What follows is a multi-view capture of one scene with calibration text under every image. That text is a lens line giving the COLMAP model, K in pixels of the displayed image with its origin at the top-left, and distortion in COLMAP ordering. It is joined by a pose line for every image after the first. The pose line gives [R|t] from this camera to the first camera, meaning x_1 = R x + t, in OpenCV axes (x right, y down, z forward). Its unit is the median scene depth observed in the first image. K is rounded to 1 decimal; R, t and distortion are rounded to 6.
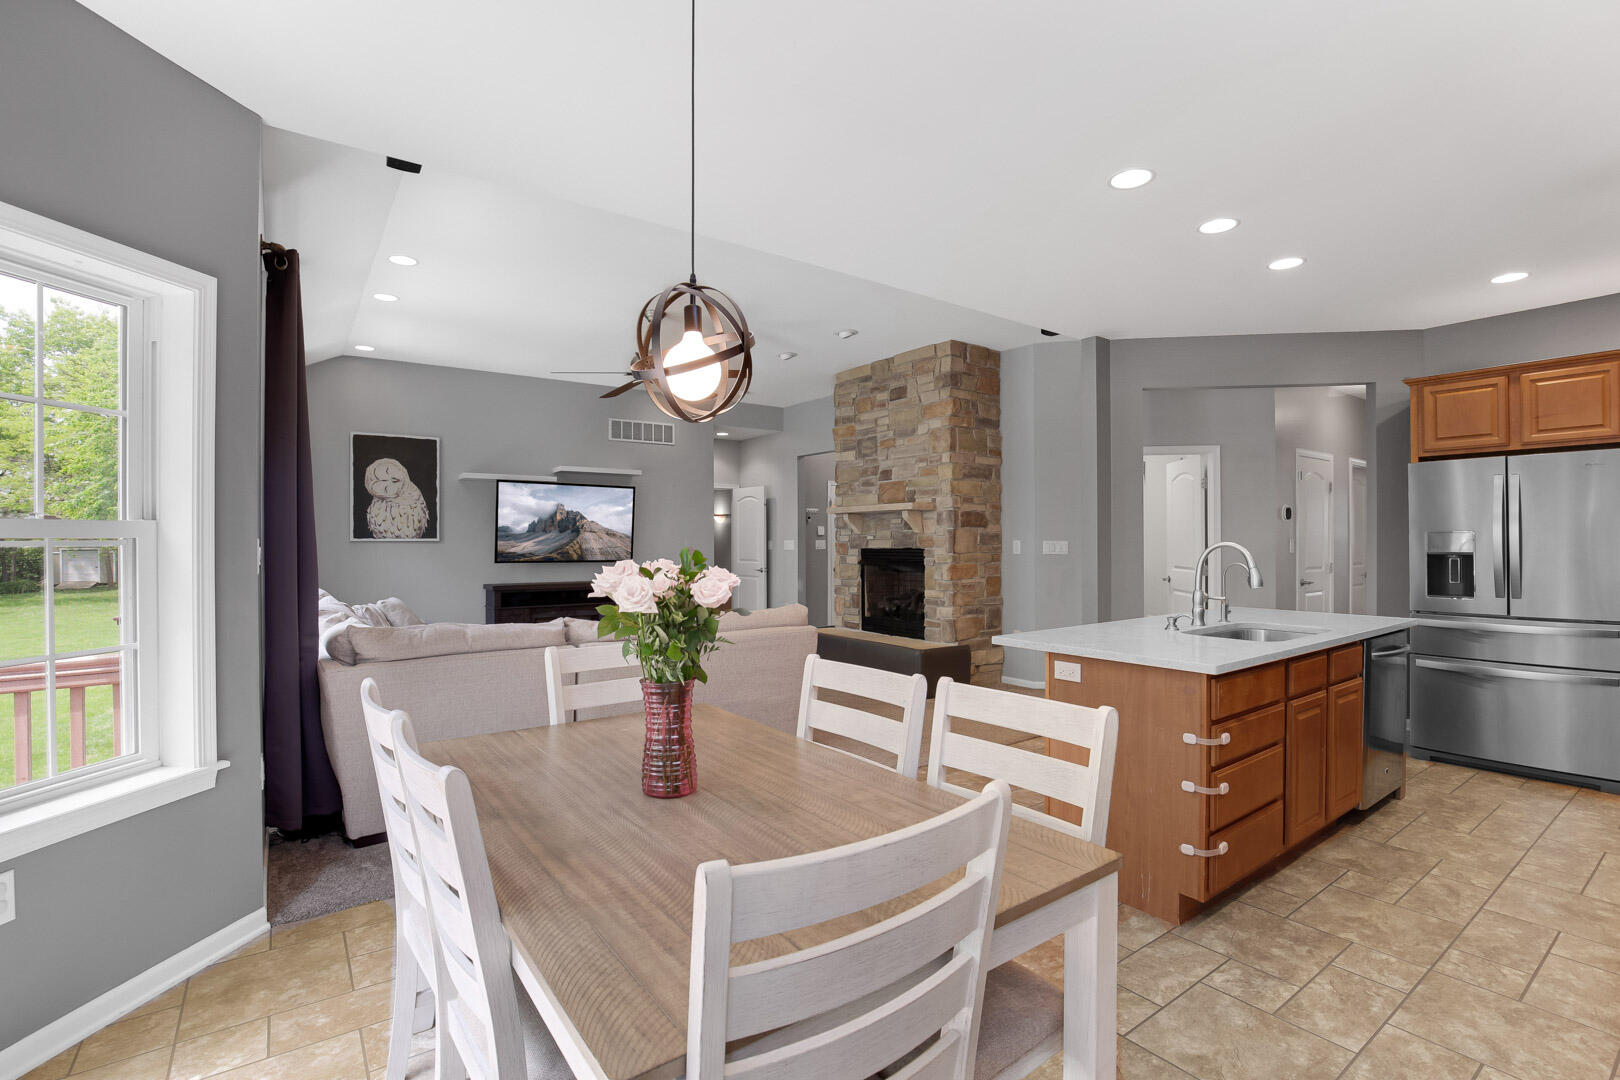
lens RADIAL K [[741.8, 0, 807.0], [0, 741.8, 541.3], [0, 0, 1]] dist [-0.029433, 0.003932]
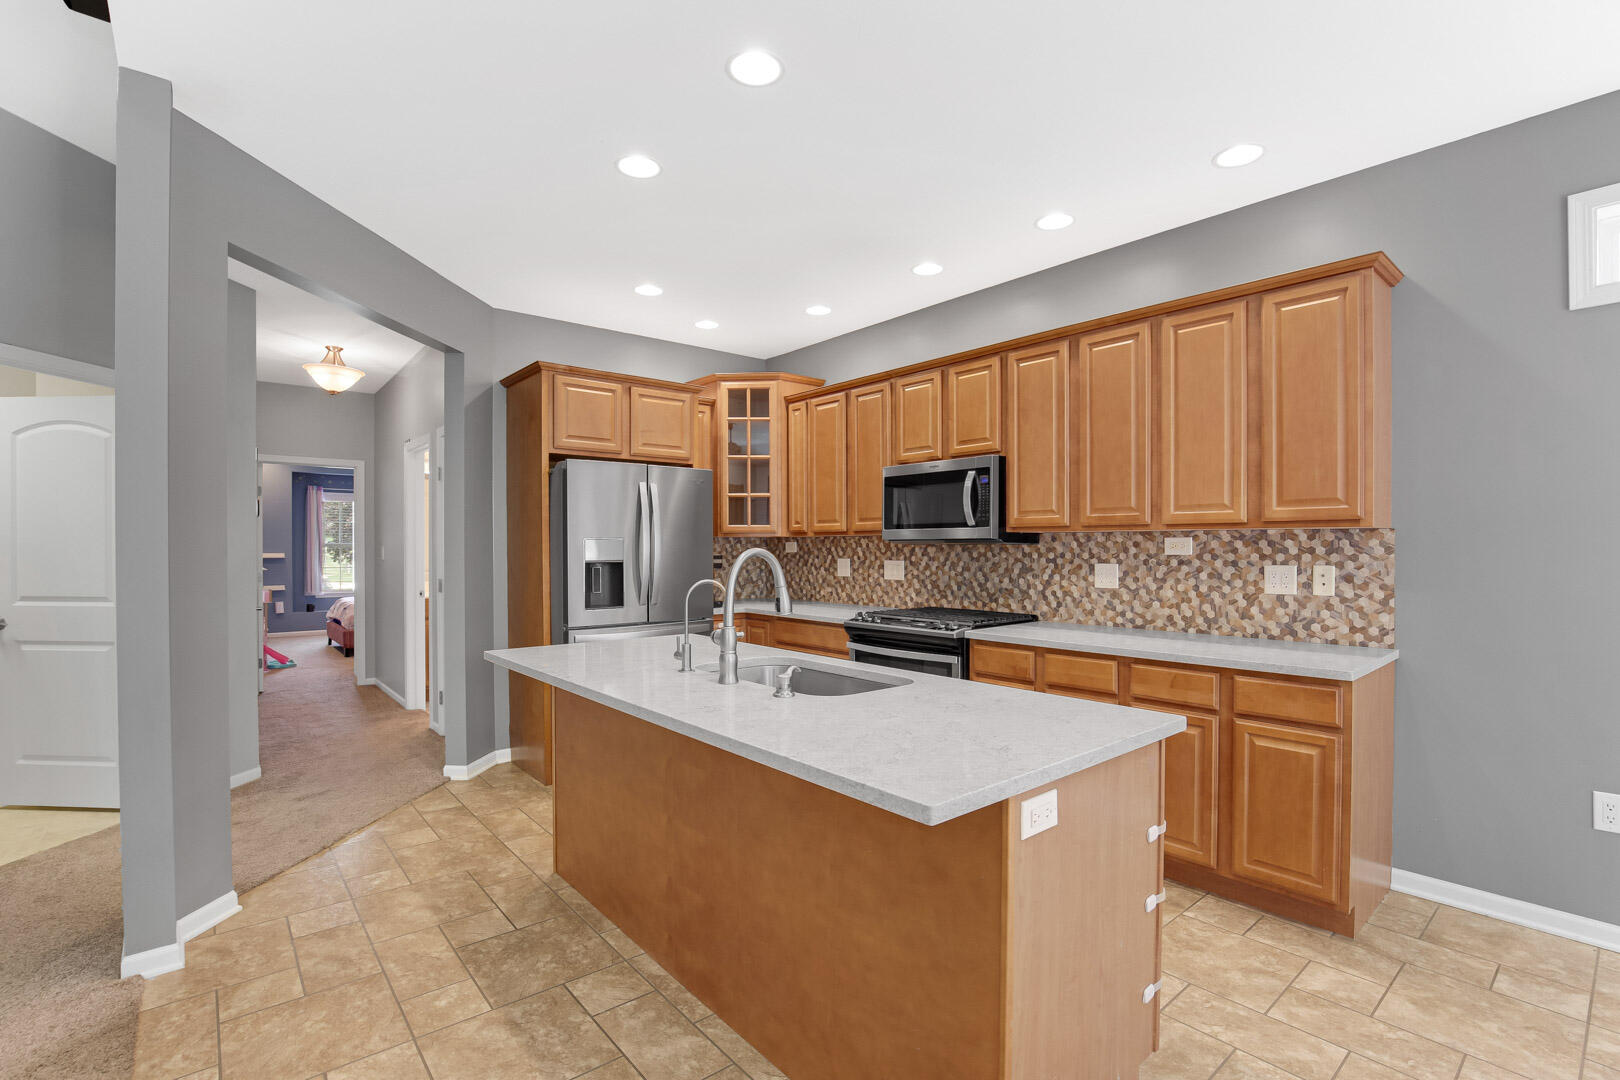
lens RADIAL K [[741.8, 0, 814.8], [0, 741.8, 553.0], [0, 0, 1]] dist [-0.029433, 0.003932]
pose [[-0.074640, -0.004140, 0.997202, -0.049259], [0.001804, 0.999989, 0.004287, 0.001130], [-0.997209, 0.002119, -0.074631, 0.473103]]
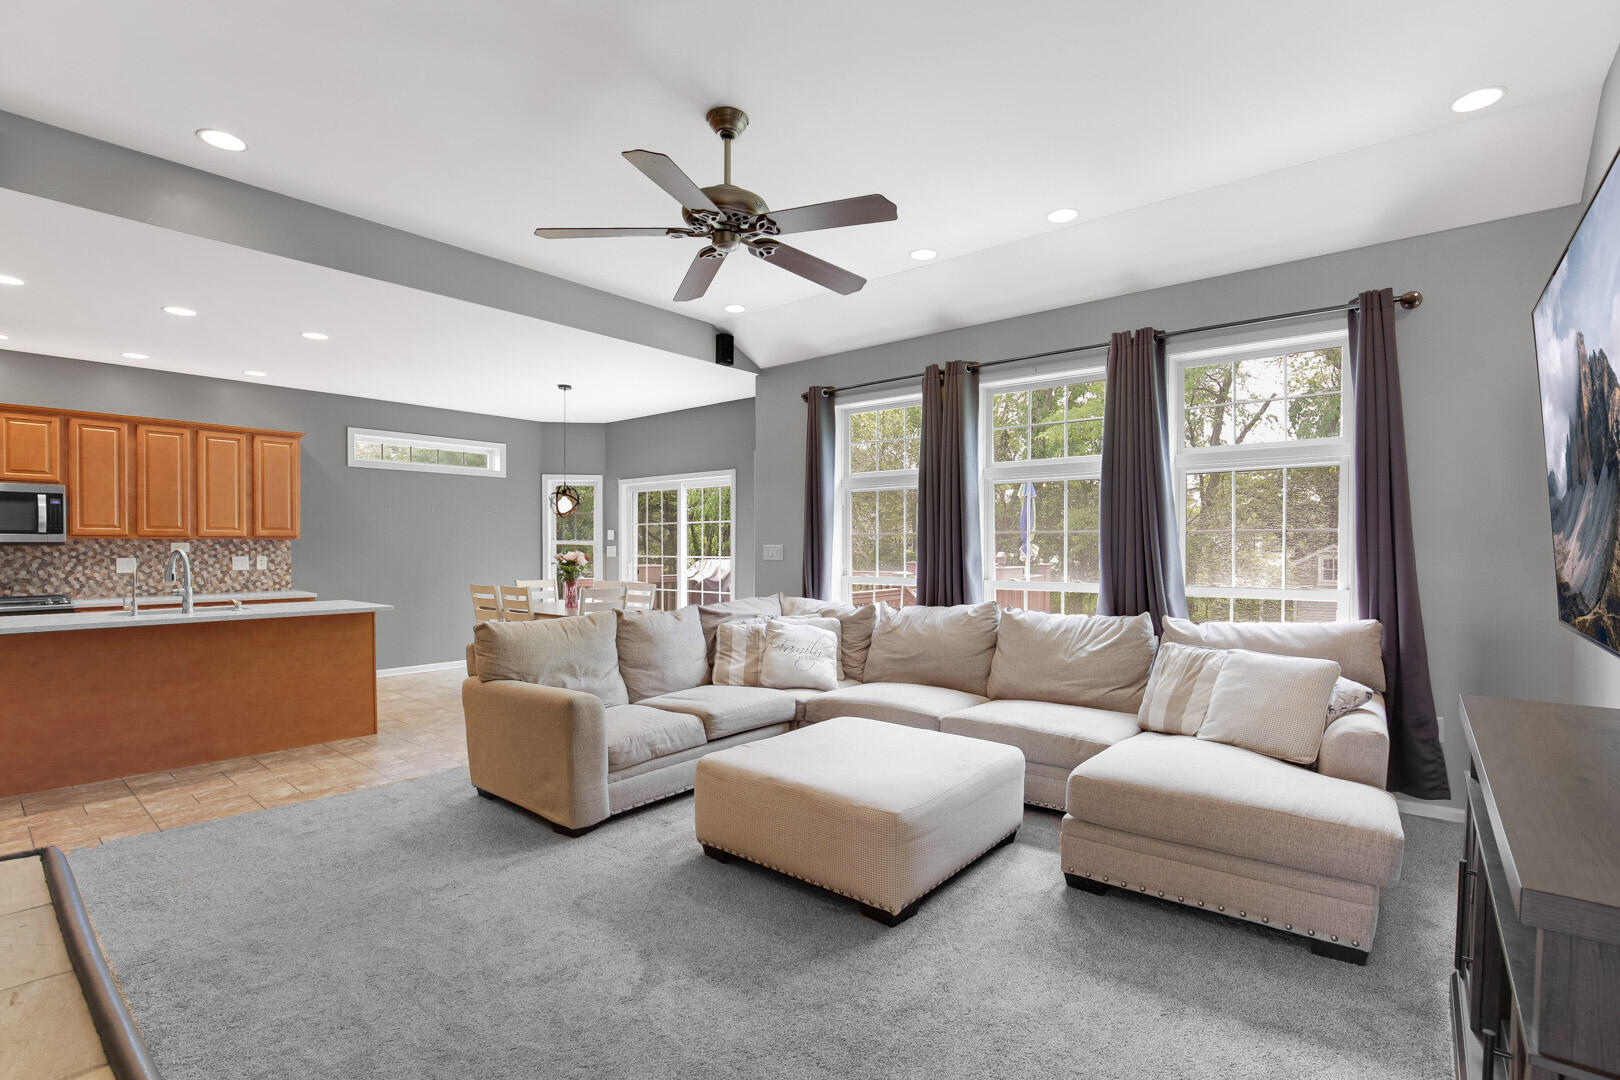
lens RADIAL K [[741.8, 0, 810.3], [0, 741.8, 556.2], [0, 0, 1]] dist [-0.029433, 0.003932]
pose [[-0.970181, 0.006984, -0.242279, -0.108861], [0.003561, 0.999888, 0.014564, -0.000242], [0.242354, 0.013267, -0.970097, 1.217345]]
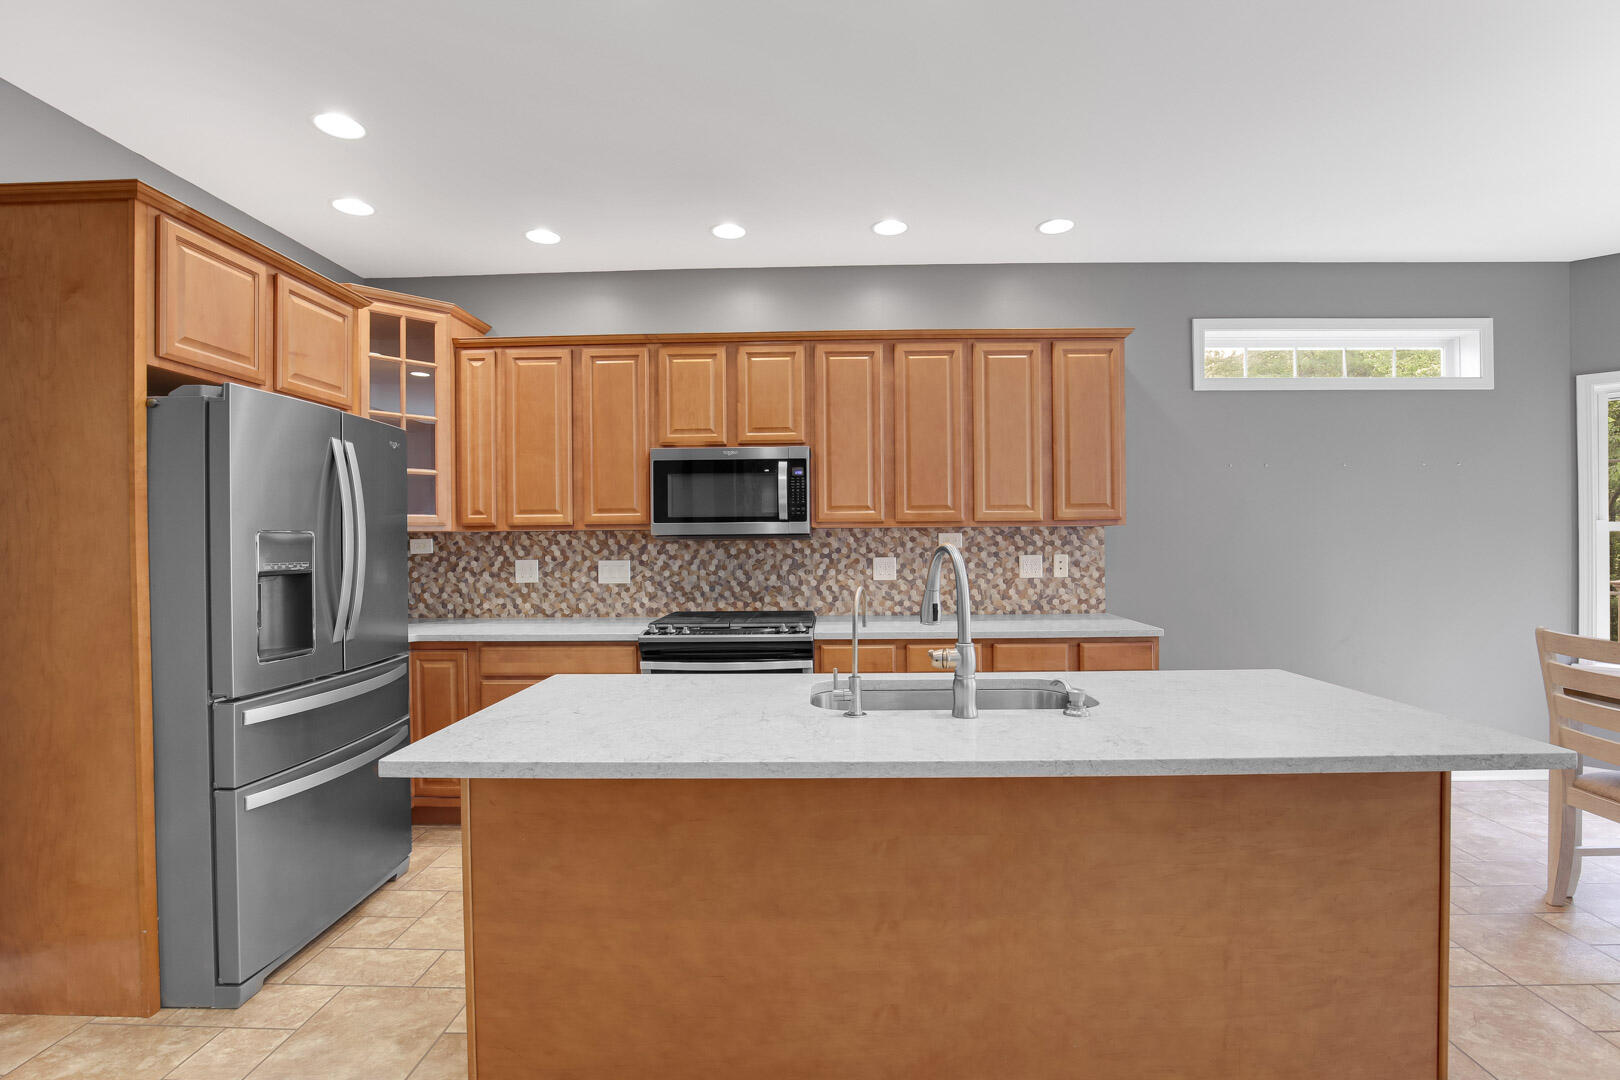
lens RADIAL K [[741.8, 0, 814.9], [0, 741.8, 544.1], [0, 0, 1]] dist [-0.029433, 0.003932]
pose [[-0.794788, 0.009832, 0.606807, 0.151271], [0.012922, 0.999916, 0.000723, 0.000137], [-0.606749, 0.008415, -0.794849, 0.702271]]
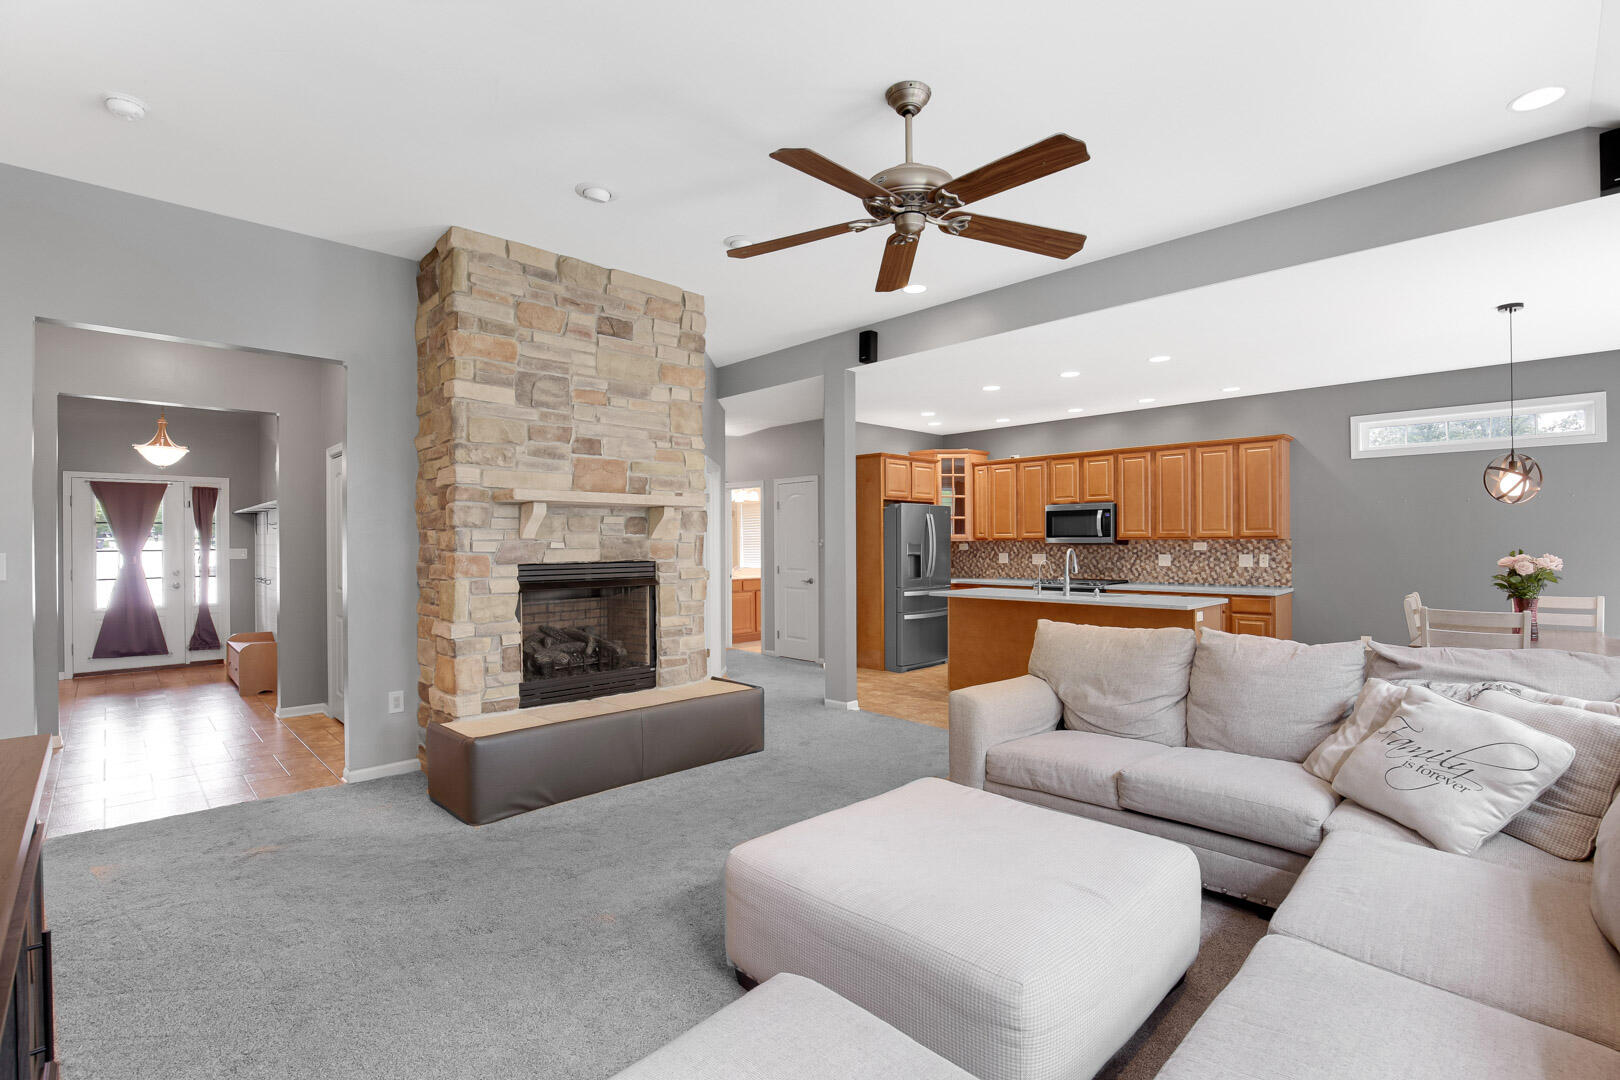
lens RADIAL K [[741.8, 0, 817.7], [0, 741.8, 542.6], [0, 0, 1]] dist [-0.029433, 0.003932]
pose [[-0.154514, 0.006935, 0.987966, -0.544348], [0.005272, 0.999967, -0.006195, -0.002334], [-0.987977, 0.004252, -0.154545, 0.902901]]
